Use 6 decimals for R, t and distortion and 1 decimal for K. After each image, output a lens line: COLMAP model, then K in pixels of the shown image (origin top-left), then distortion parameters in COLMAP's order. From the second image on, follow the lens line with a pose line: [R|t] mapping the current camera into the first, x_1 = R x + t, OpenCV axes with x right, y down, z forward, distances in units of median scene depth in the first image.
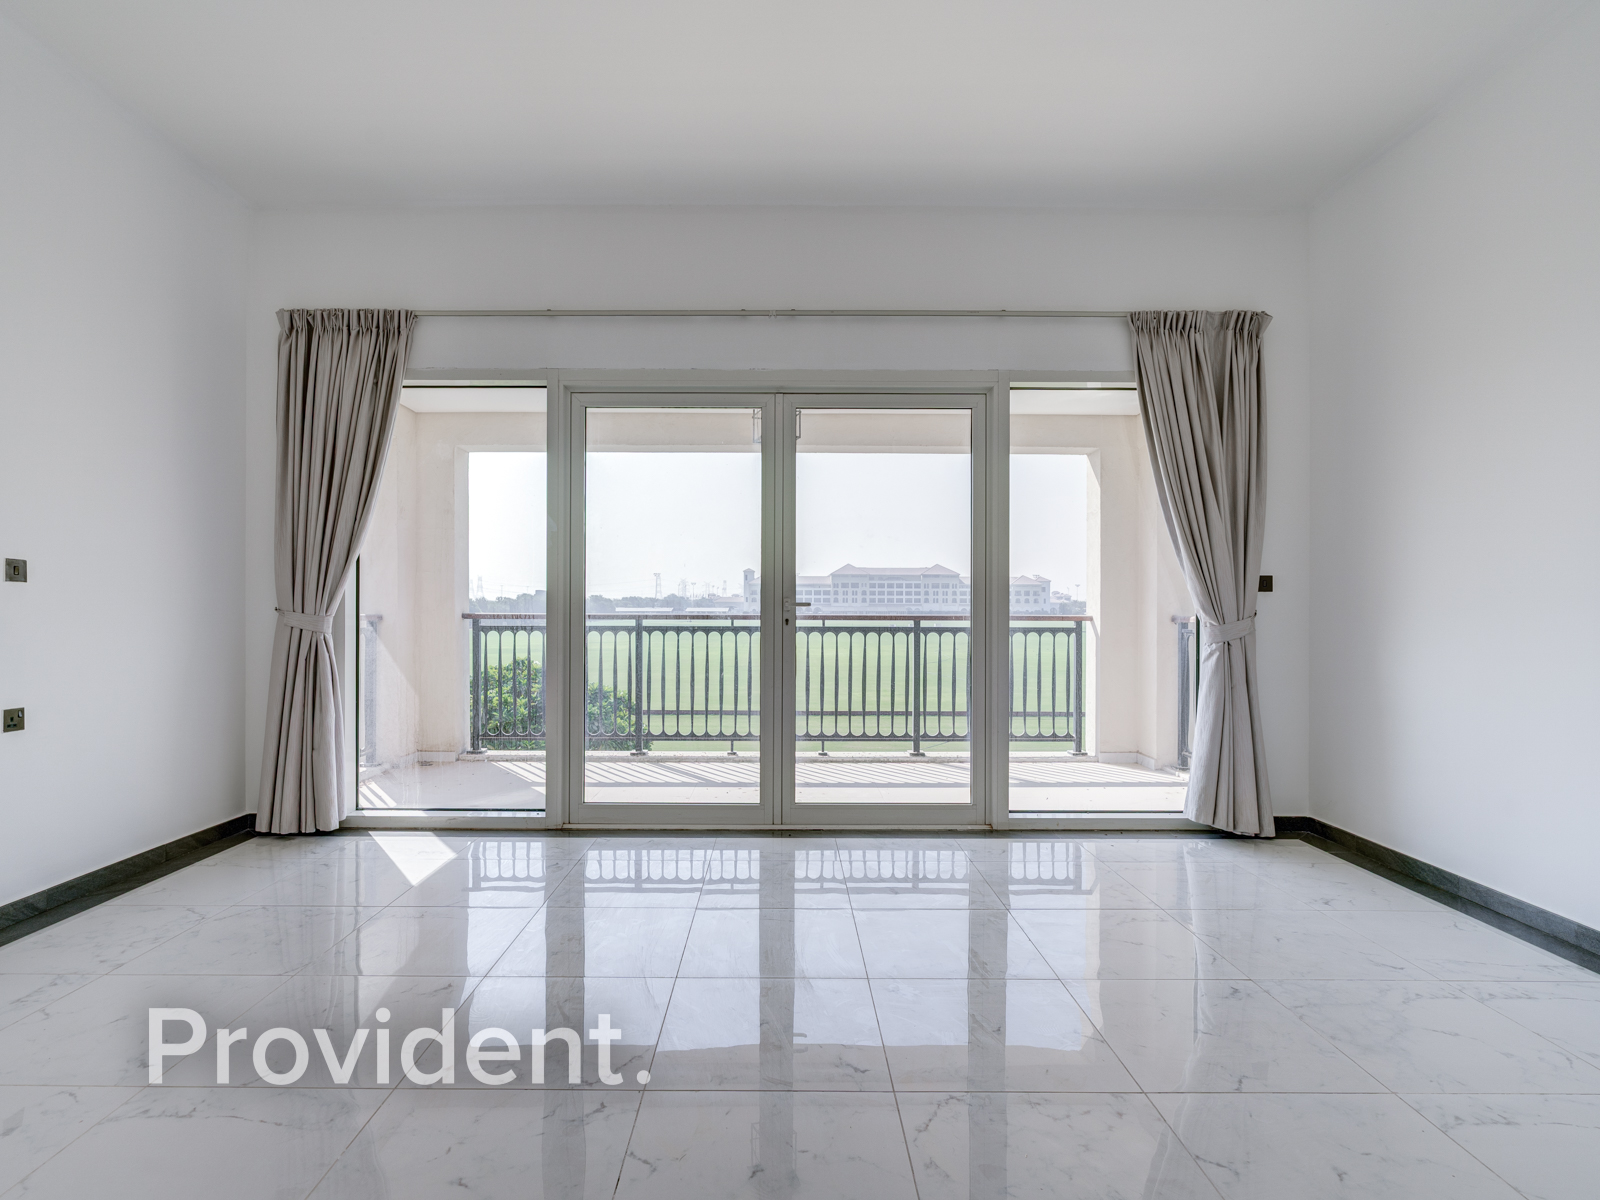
lens RADIAL K [[819.4, 0, 801.1], [0, 819.4, 605.7], [0, 0, 1]] dist [-0.005361, 0.000228]
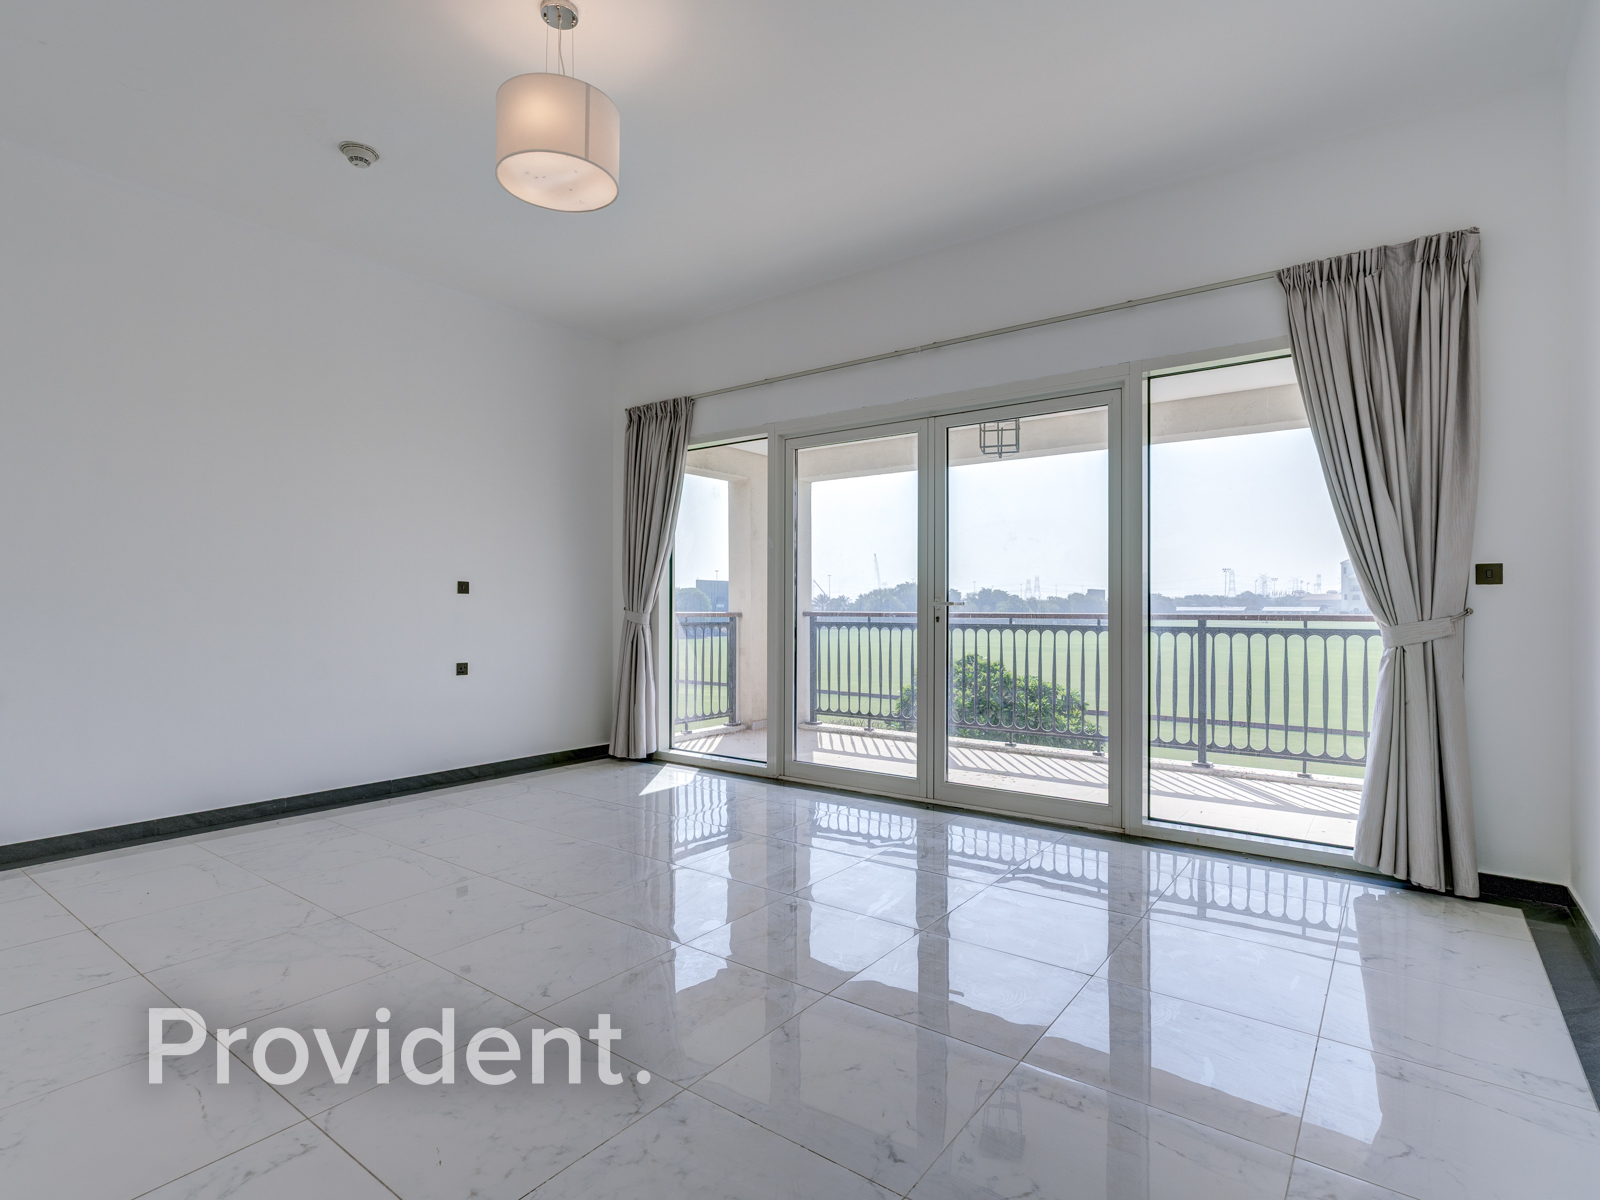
lens RADIAL K [[819.4, 0, 807.7], [0, 819.4, 600.2], [0, 0, 1]] dist [-0.005361, 0.000228]
pose [[0.789505, -0.008481, -0.613685, 0.151343], [0.004778, 0.999959, -0.007671, 0.000377], [0.613725, 0.003124, 0.789514, 0.001029]]
